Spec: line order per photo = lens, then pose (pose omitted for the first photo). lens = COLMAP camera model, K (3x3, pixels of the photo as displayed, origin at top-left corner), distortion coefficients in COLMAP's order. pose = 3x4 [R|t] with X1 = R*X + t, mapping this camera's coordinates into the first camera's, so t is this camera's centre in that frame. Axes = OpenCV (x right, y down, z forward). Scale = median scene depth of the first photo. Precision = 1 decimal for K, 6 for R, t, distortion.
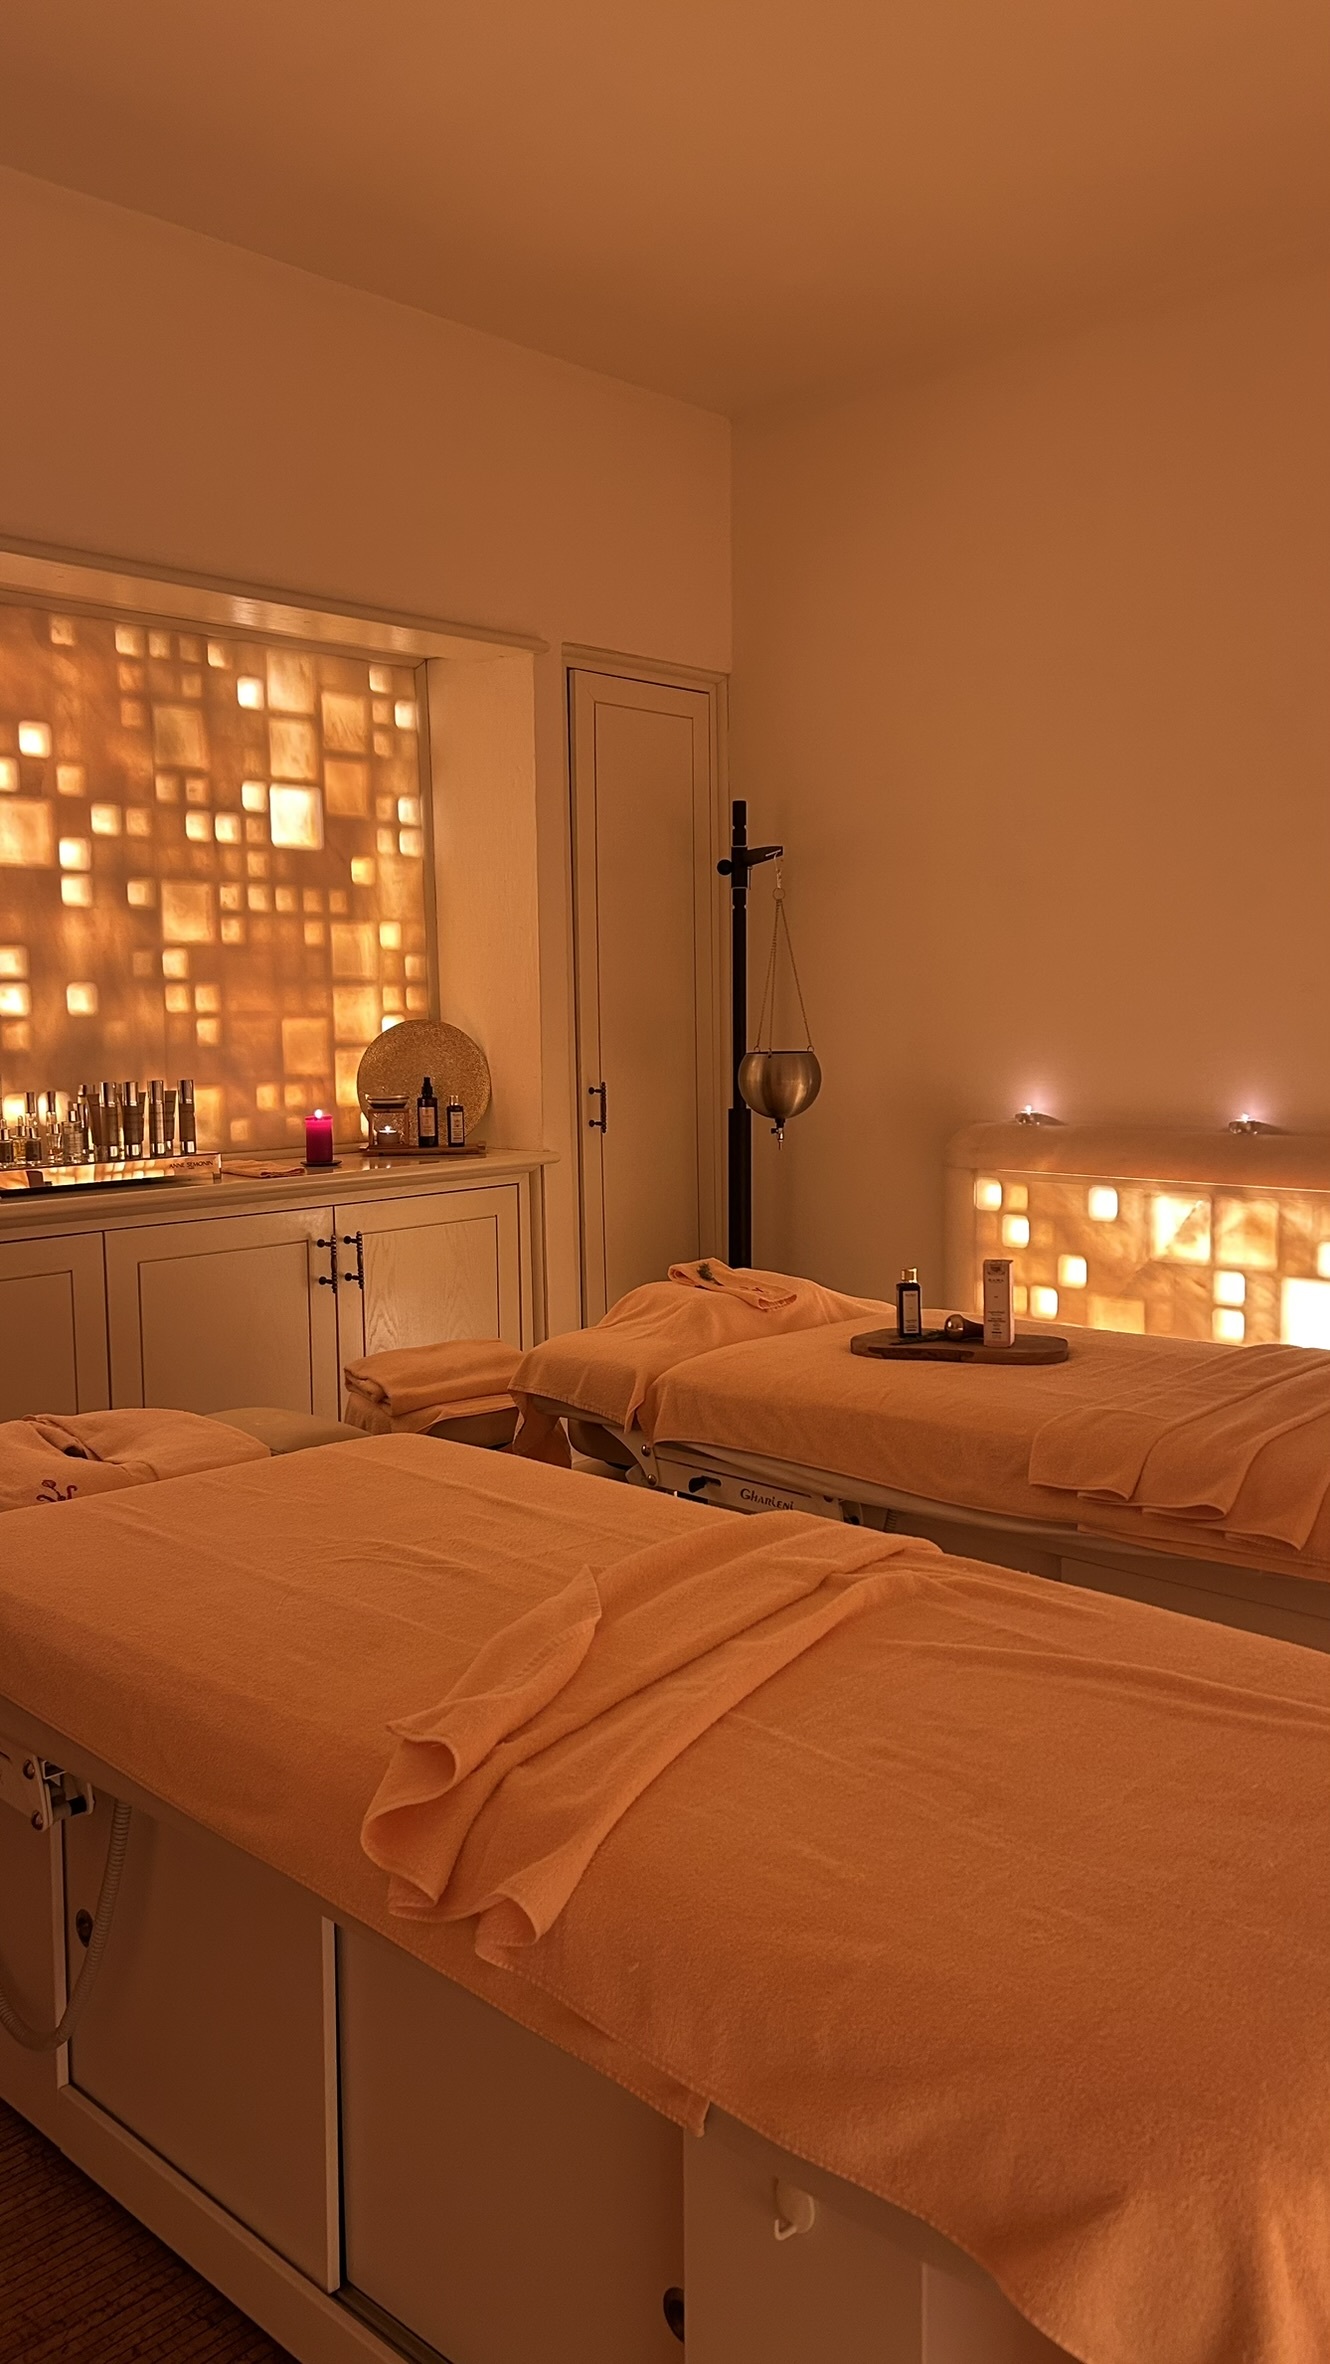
lens RADIAL K [[1768.8, 0, 687.1], [0, 1768.8, 1184.1], [0, 0, 1]] dist [0.157692, -0.380417]
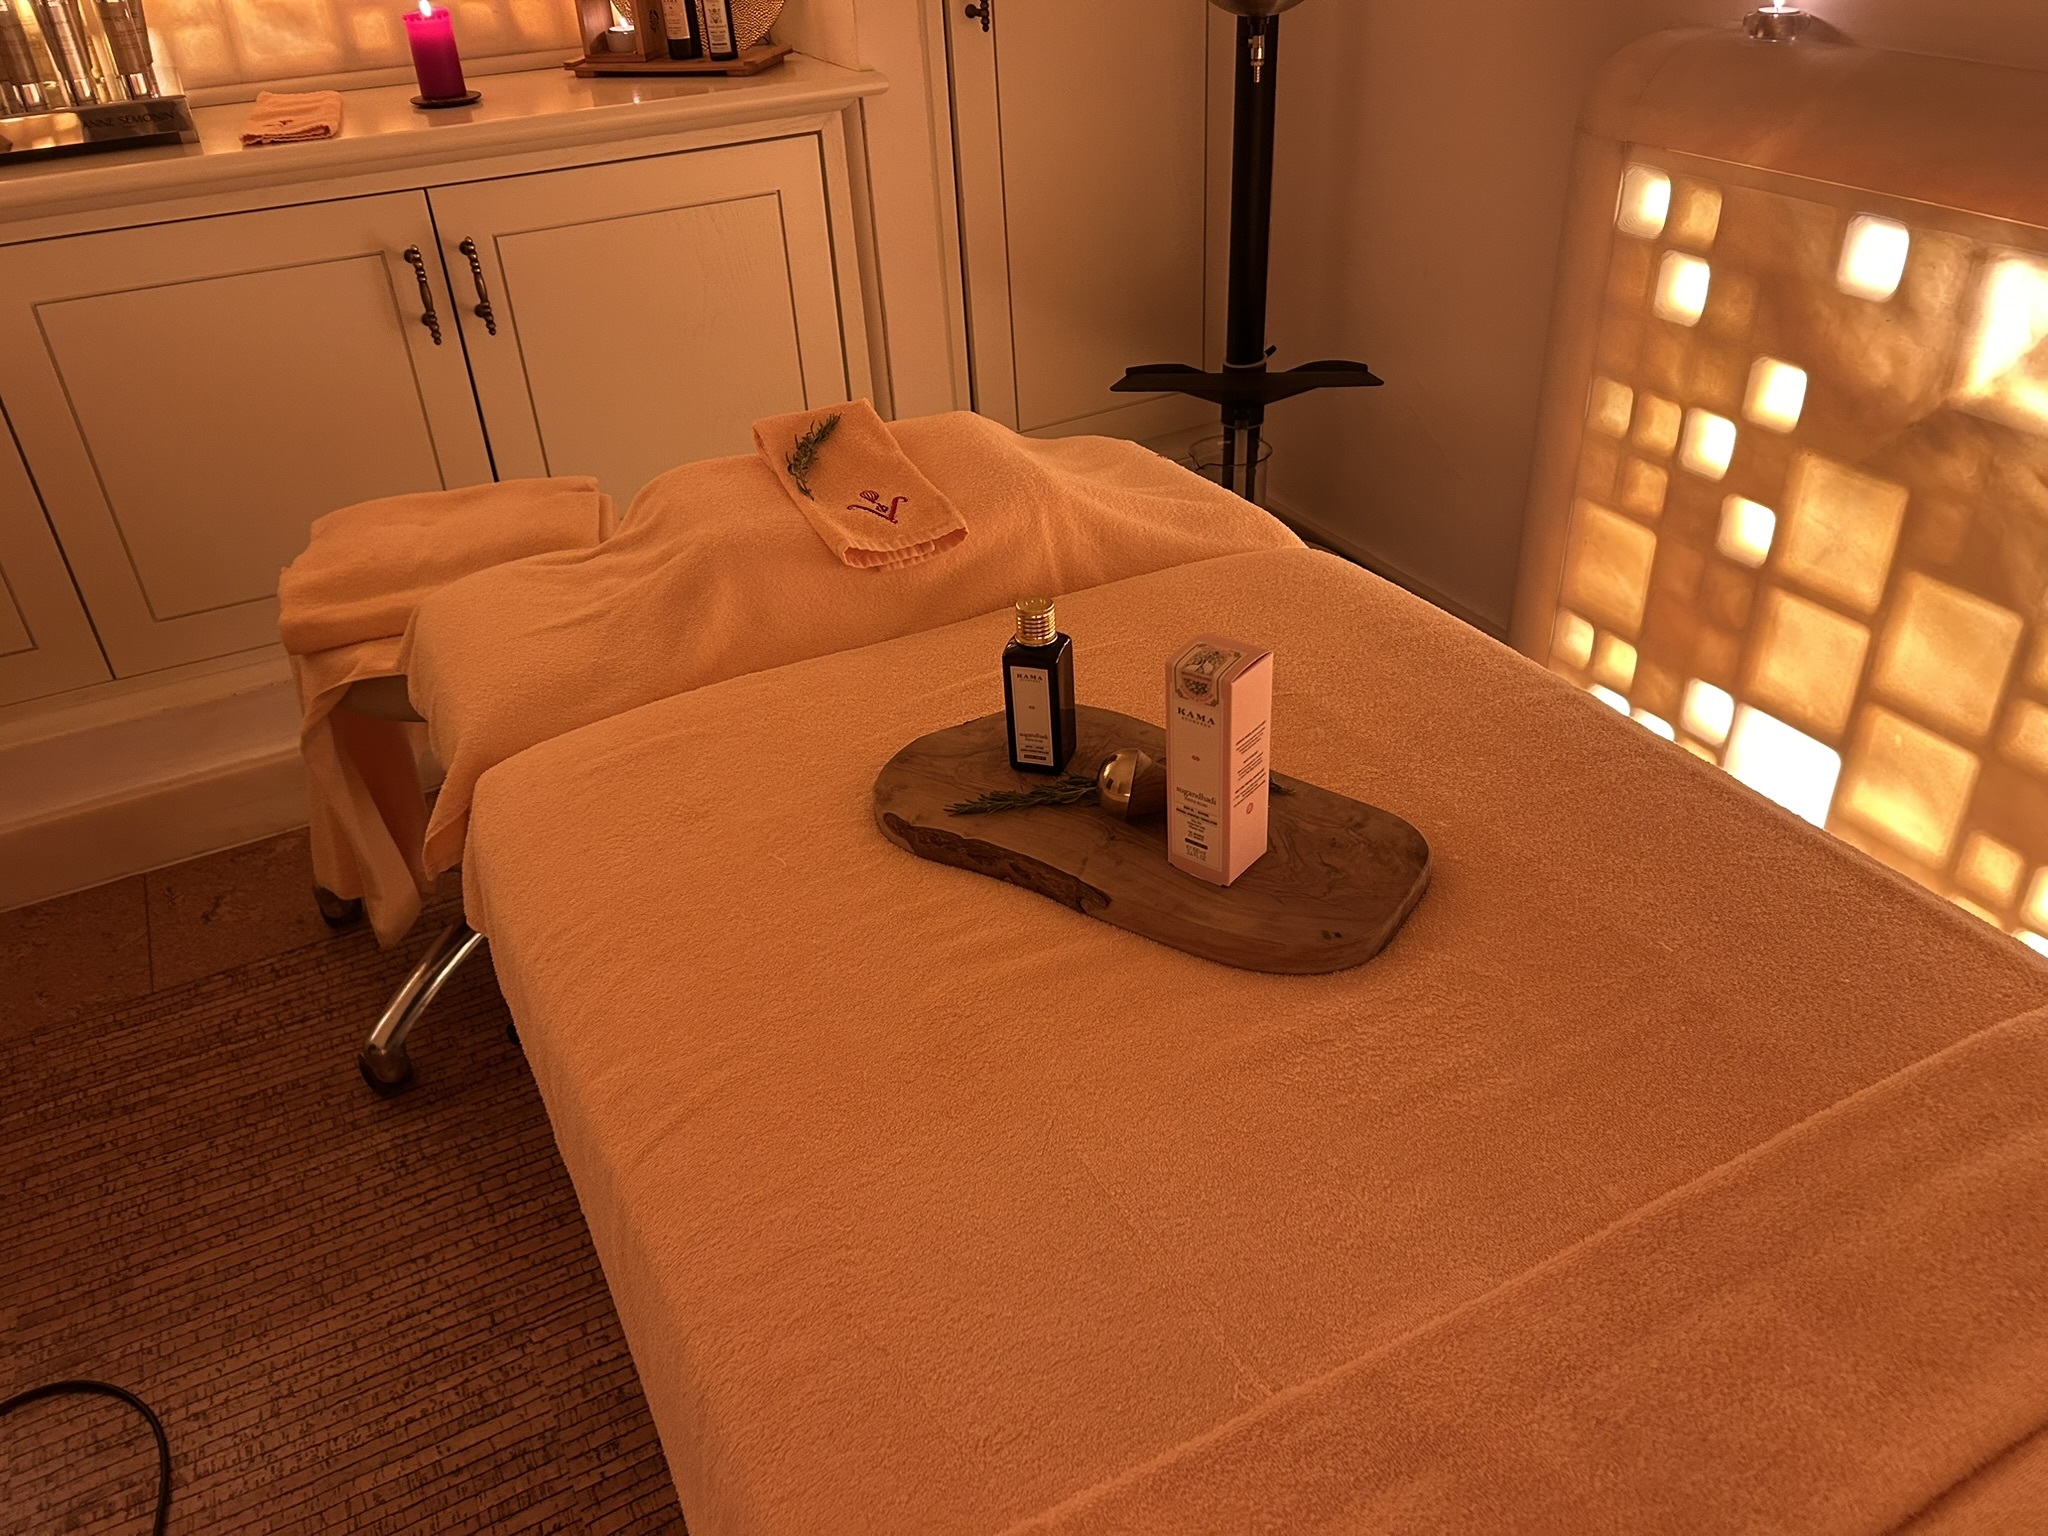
lens RADIAL K [[1572.1, 0, 1024.0], [0, 1572.1, 768.0], [0, 0, 1]] dist [0.002267, -0.006642]
pose [[0.943596, 0.153372, -0.293434, 0.165650], [-0.004783, 0.892465, 0.451092, -0.050755], [0.331064, -0.424245, 0.842860, 0.537623]]
